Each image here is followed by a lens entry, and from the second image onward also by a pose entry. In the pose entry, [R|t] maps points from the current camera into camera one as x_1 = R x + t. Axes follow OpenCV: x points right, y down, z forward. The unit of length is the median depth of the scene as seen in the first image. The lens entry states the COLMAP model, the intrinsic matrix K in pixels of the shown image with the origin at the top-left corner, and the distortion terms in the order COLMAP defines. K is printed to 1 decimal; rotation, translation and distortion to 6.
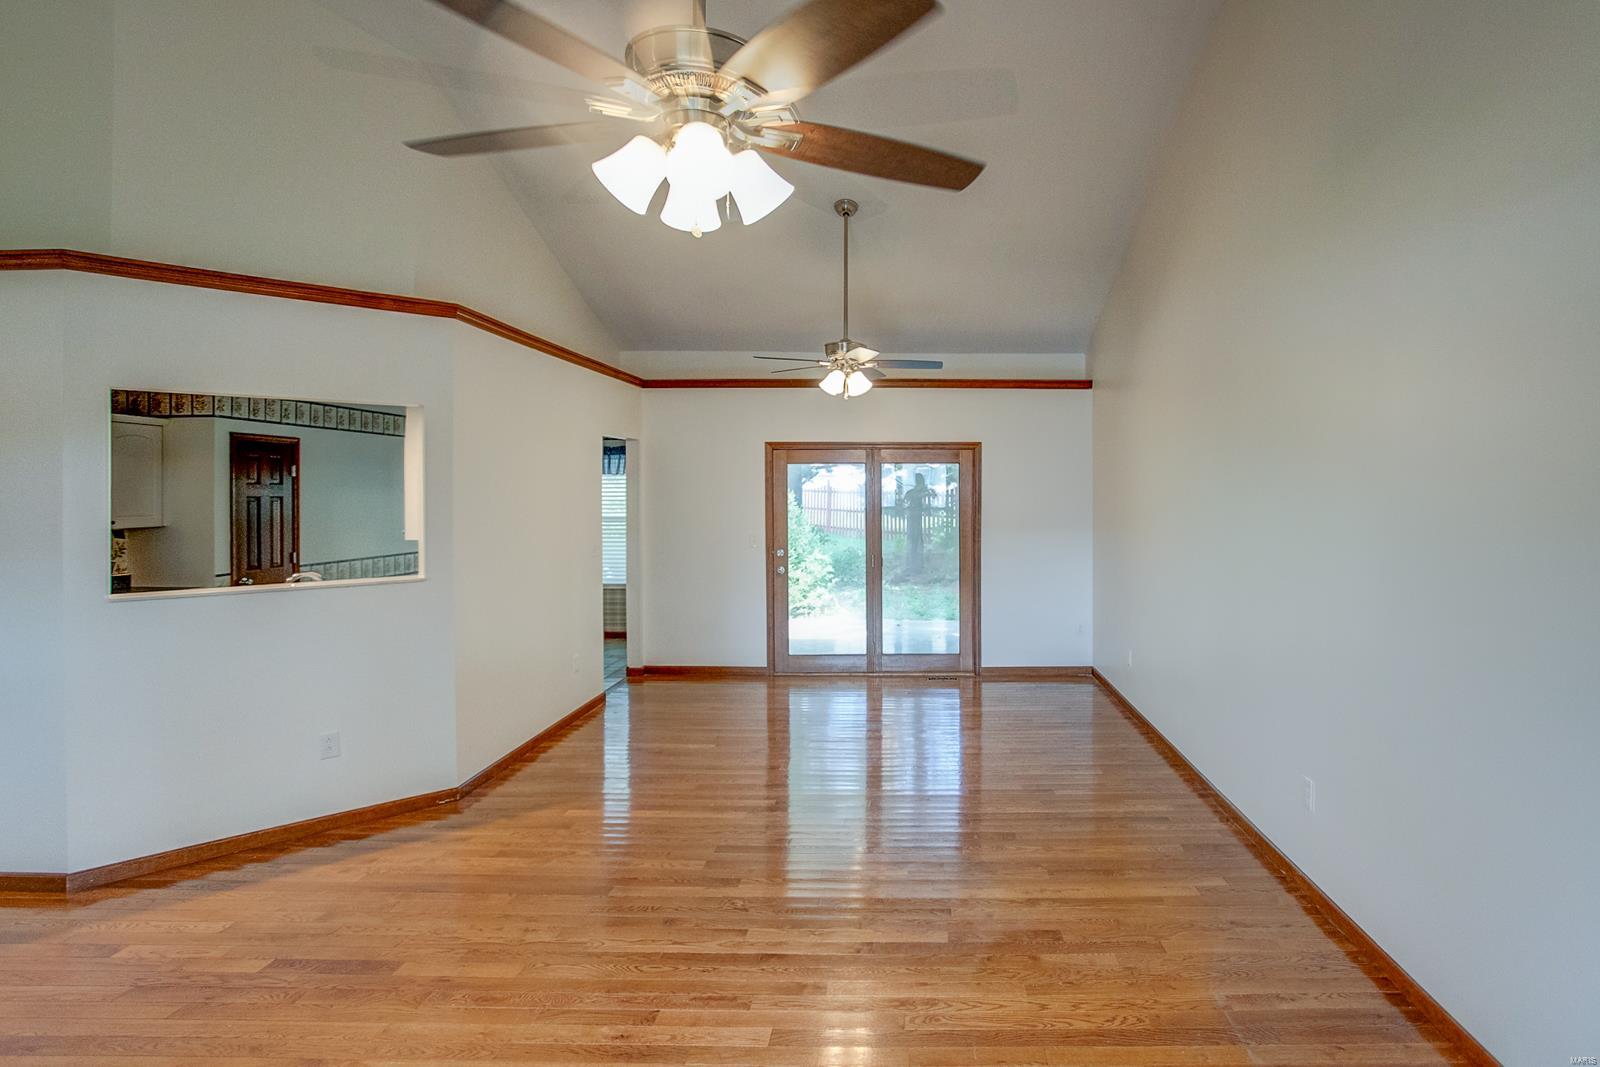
lens RADIAL K [[817.9, 0, 806.0], [0, 817.9, 495.9], [0, 0, 1]] dist [-0.048900, 0.018888]
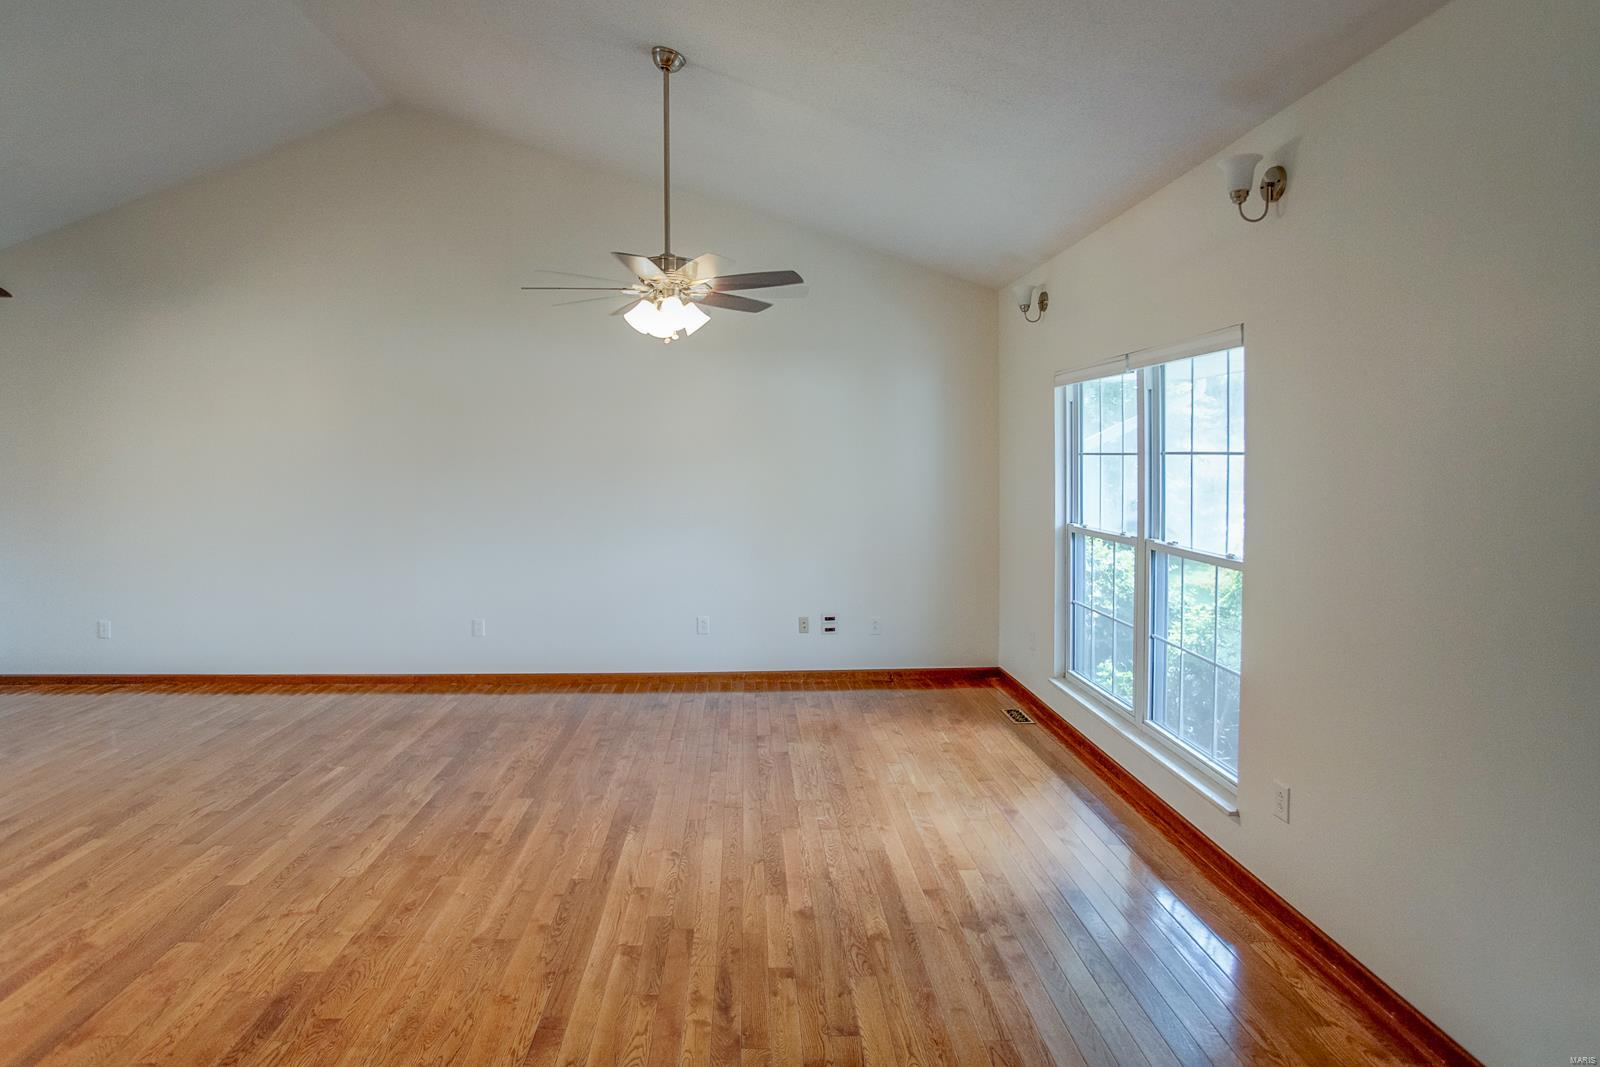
lens RADIAL K [[817.9, 0, 806.0], [0, 817.9, 495.9], [0, 0, 1]] dist [-0.048900, 0.018888]
pose [[-0.092690, -0.039236, 0.994922, -0.720304], [0.014866, 0.999057, 0.040784, 0.010093], [-0.995584, 0.018571, -0.092019, 0.255772]]
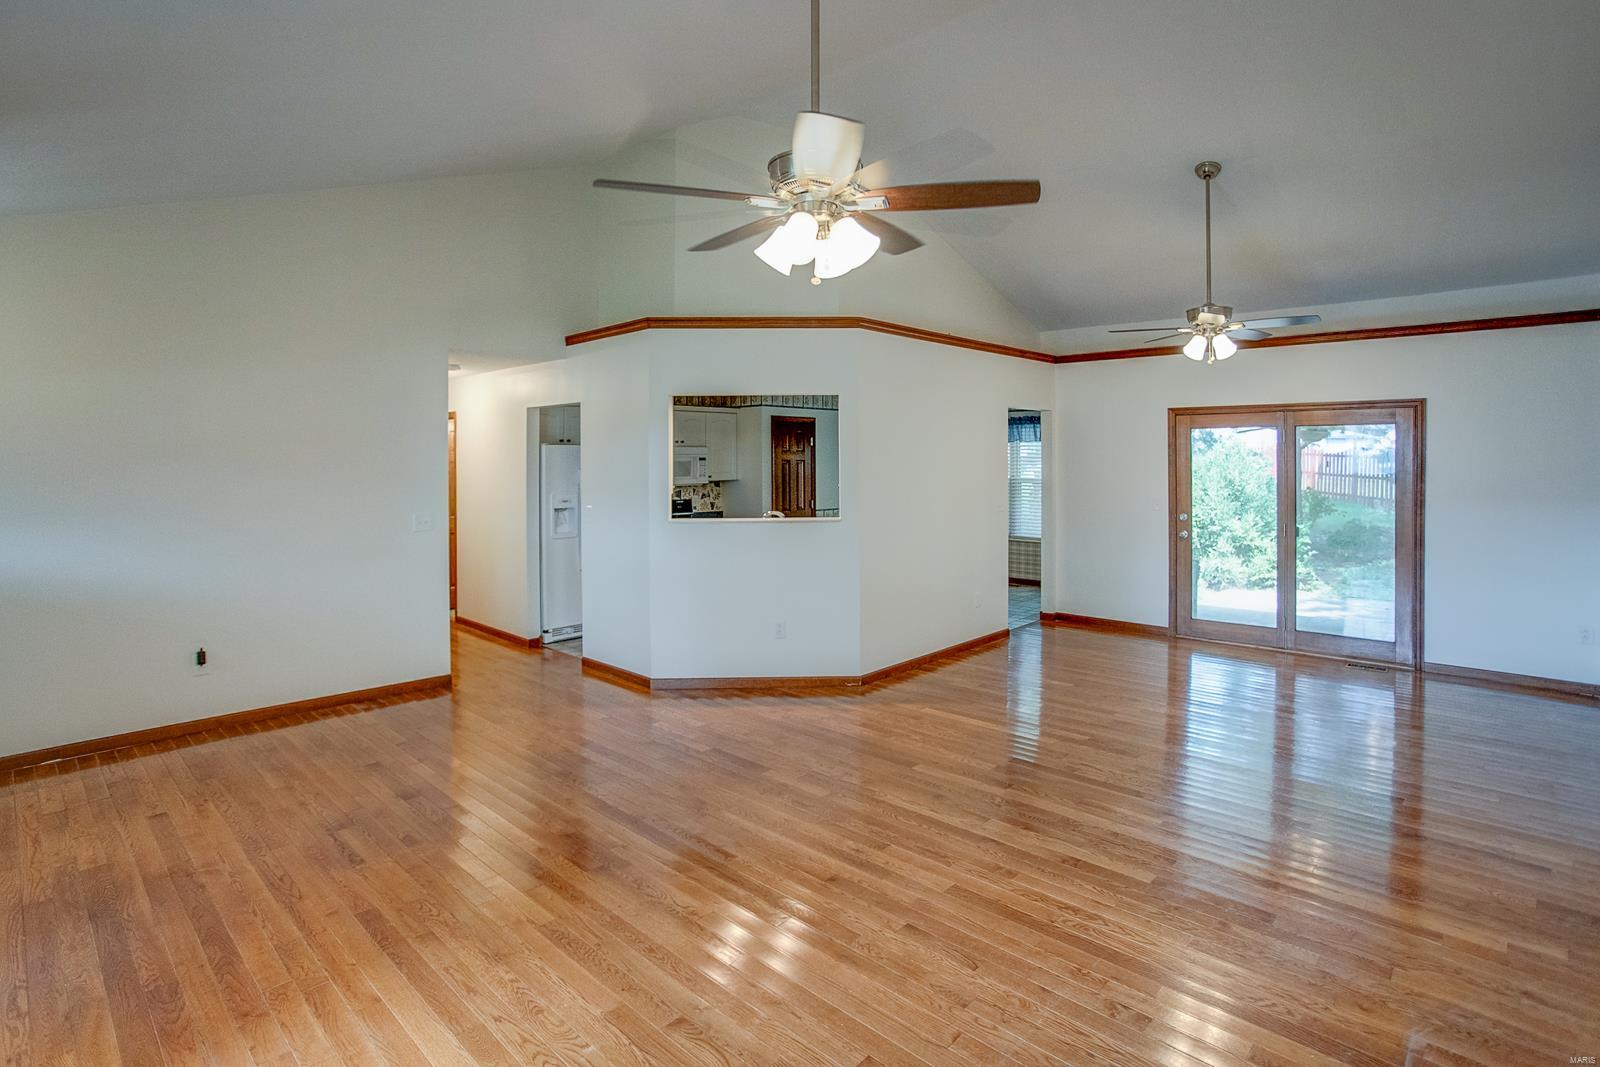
lens RADIAL K [[774.7, 0, 798.0], [0, 774.7, 470.0], [0, 0, 1]] dist [-0.057954, 0.026439]
pose [[0.748557, 0.010795, -0.662983, 0.246927], [-0.001735, 0.999896, 0.014322, -0.001108], [0.663069, -0.009571, 0.748497, -0.023047]]
